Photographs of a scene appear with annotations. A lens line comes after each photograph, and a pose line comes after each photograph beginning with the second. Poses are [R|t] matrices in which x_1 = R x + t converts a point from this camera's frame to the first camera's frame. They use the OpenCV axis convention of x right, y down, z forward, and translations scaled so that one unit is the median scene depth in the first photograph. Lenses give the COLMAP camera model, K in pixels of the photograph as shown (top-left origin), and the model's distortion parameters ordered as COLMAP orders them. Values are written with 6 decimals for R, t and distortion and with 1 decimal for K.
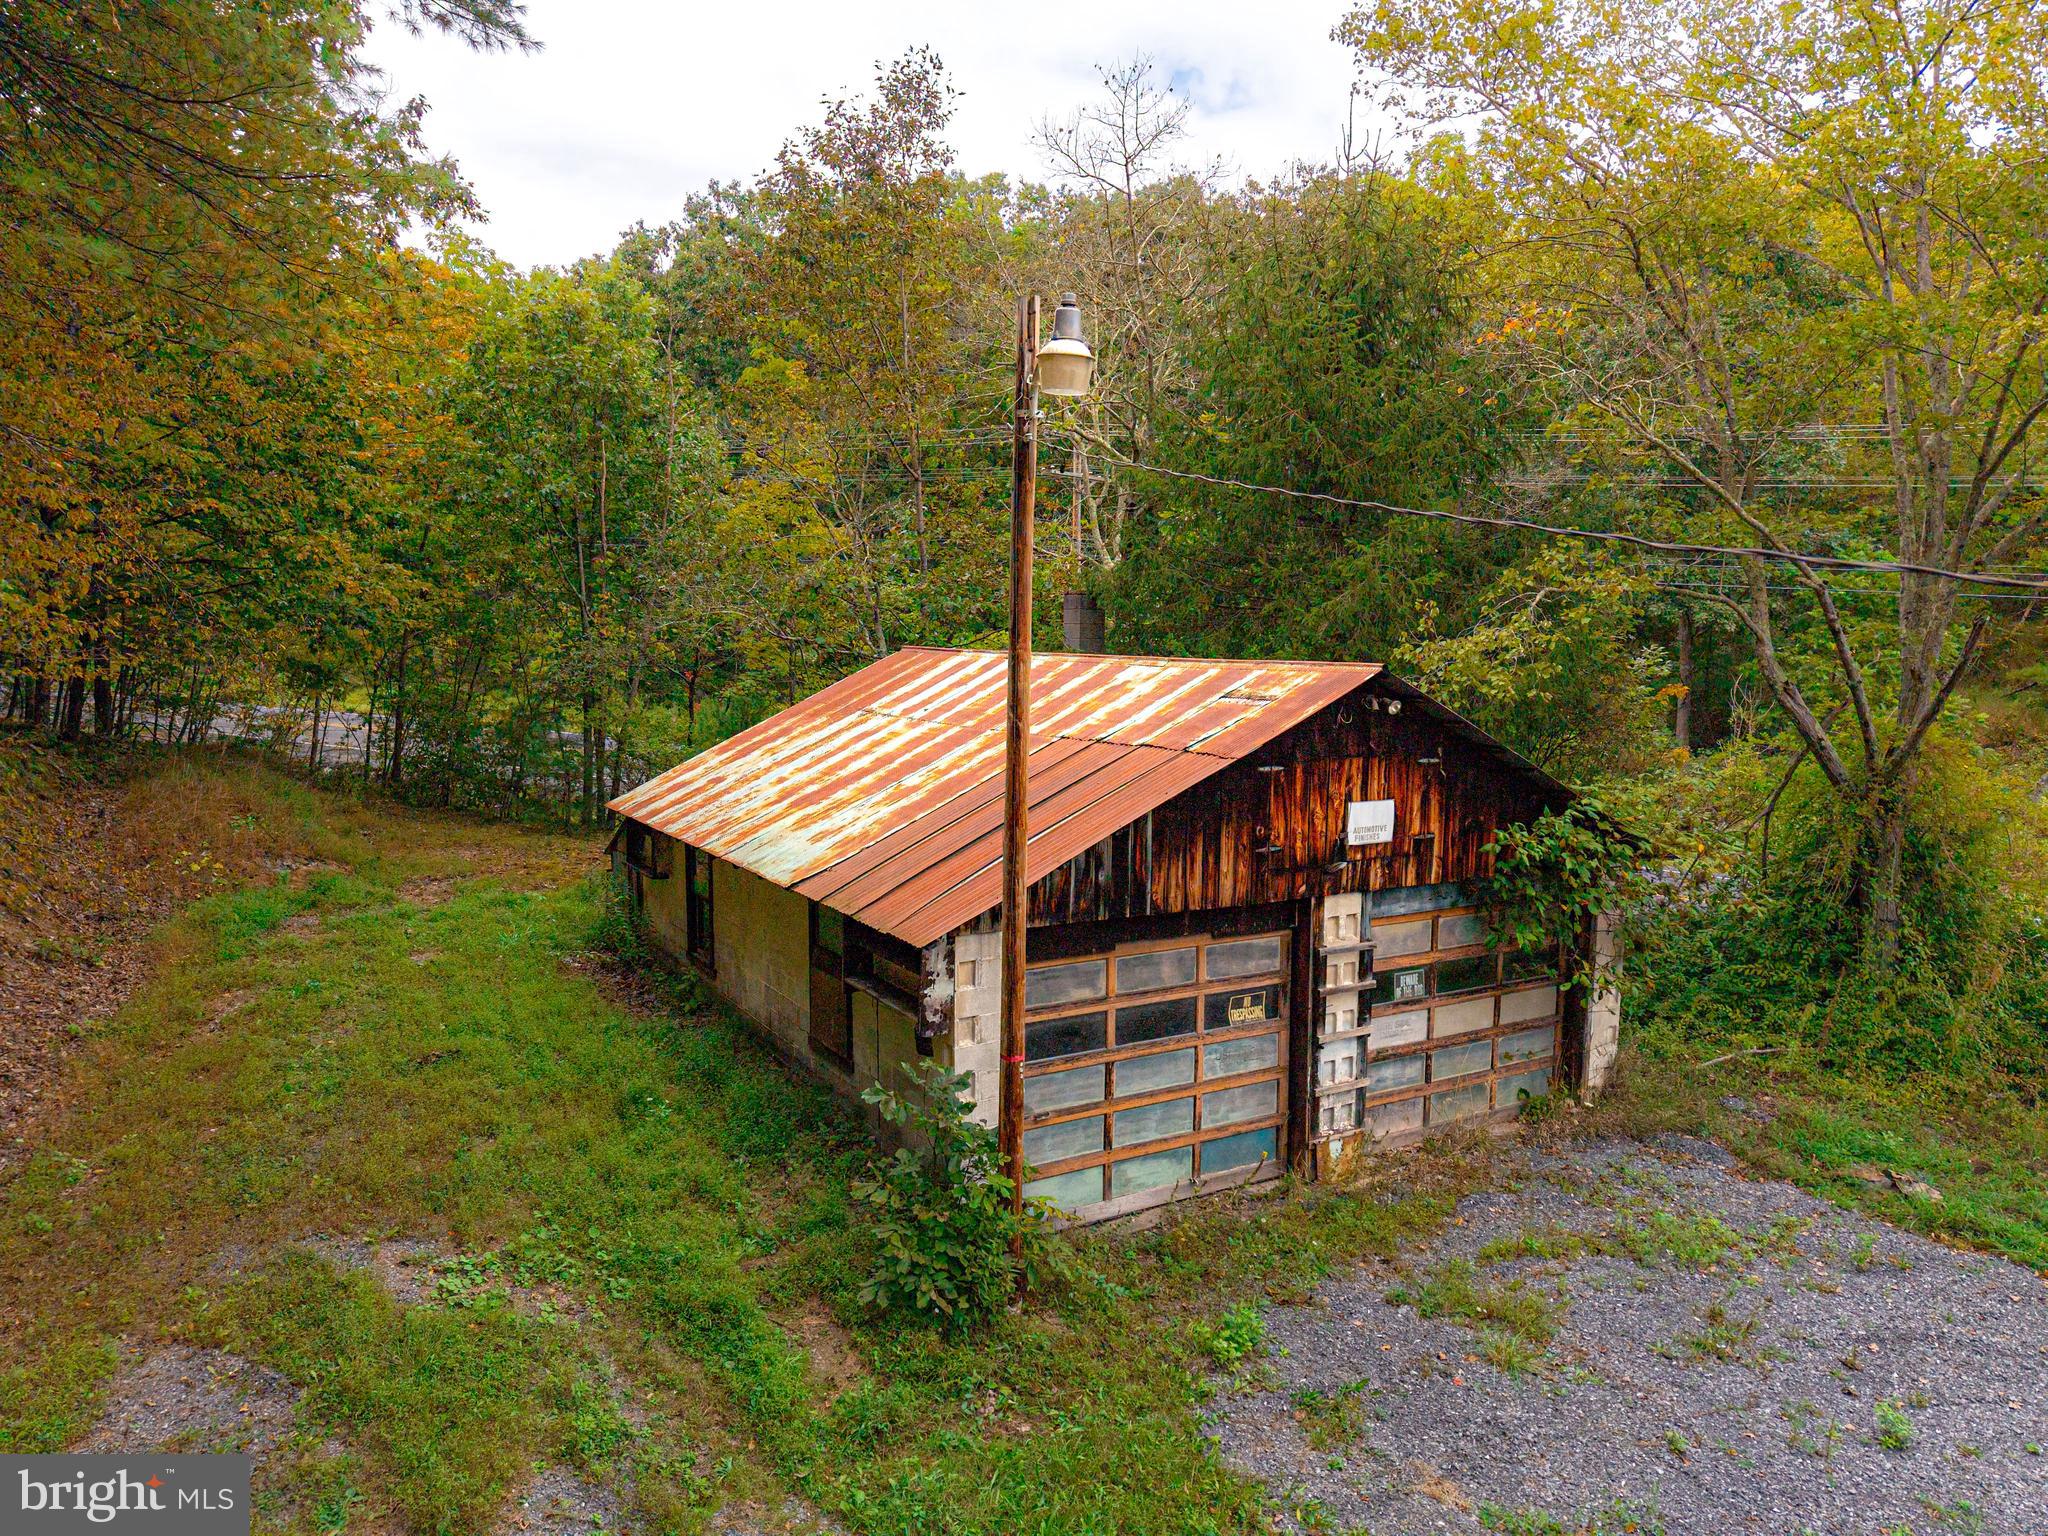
lens RADIAL K [[1351.5, 0, 1024.0], [0, 1351.5, 768.0], [0, 0, 1]] dist [0.086816, -0.100439]
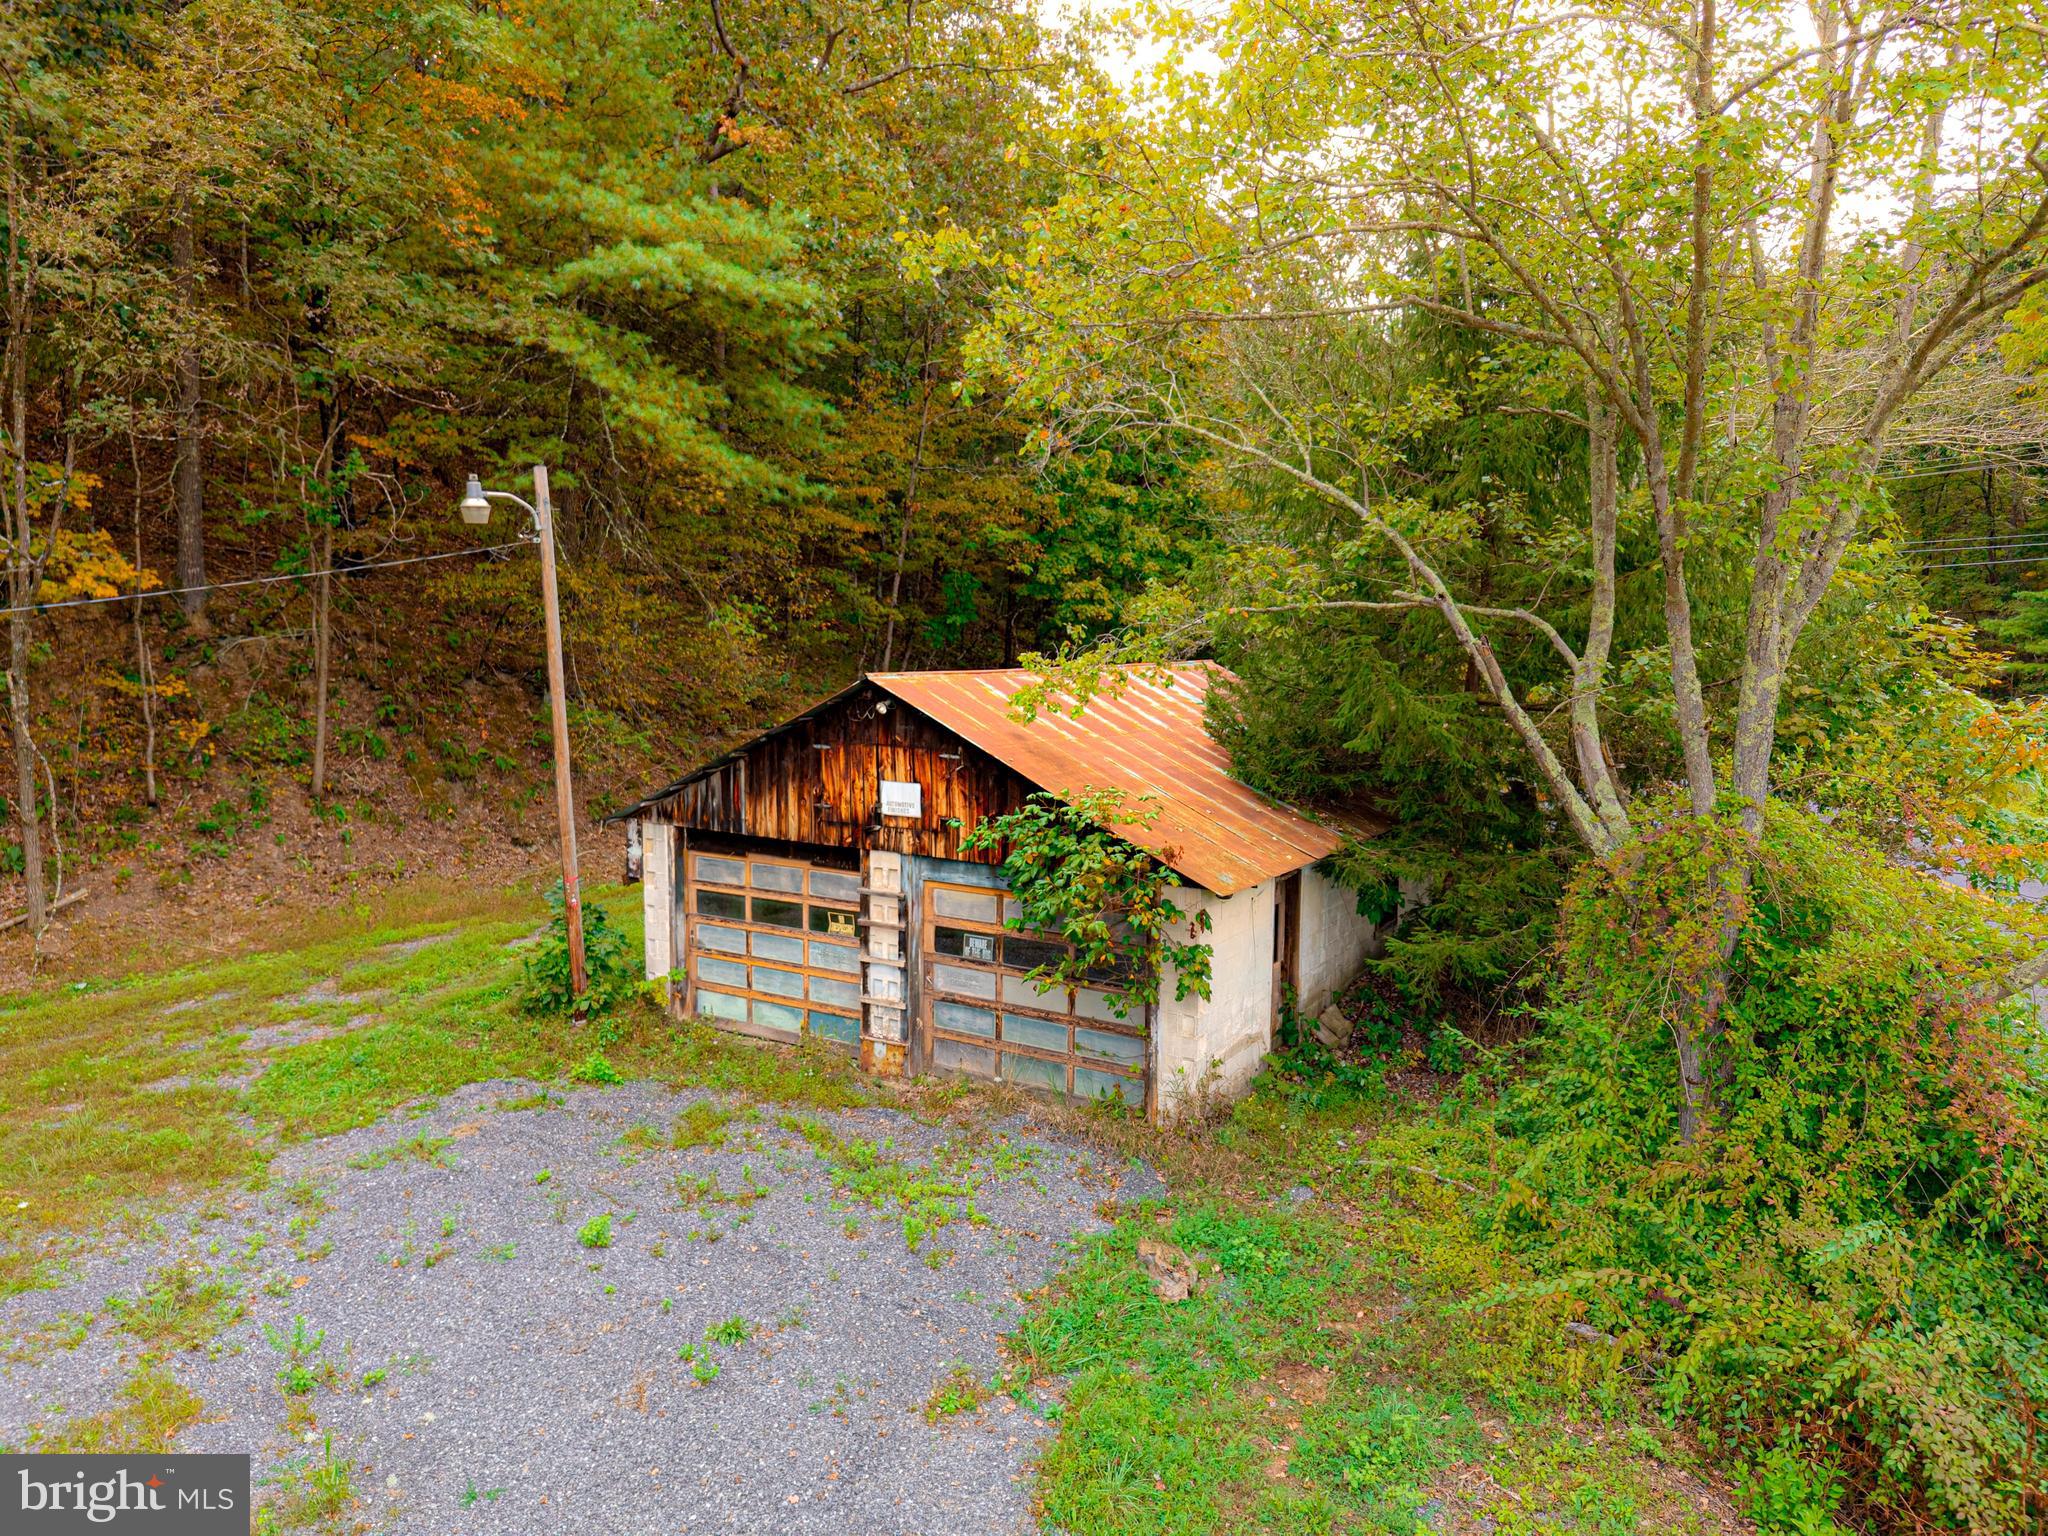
lens RADIAL K [[1351.5, 0, 1024.0], [0, 1351.5, 768.0], [0, 0, 1]] dist [0.086816, -0.100439]
pose [[0.491532, 0.090446, -0.866150, 1.406329], [-0.096663, 0.994113, 0.048952, -0.061515], [0.865478, 0.059663, 0.497381, 0.474758]]
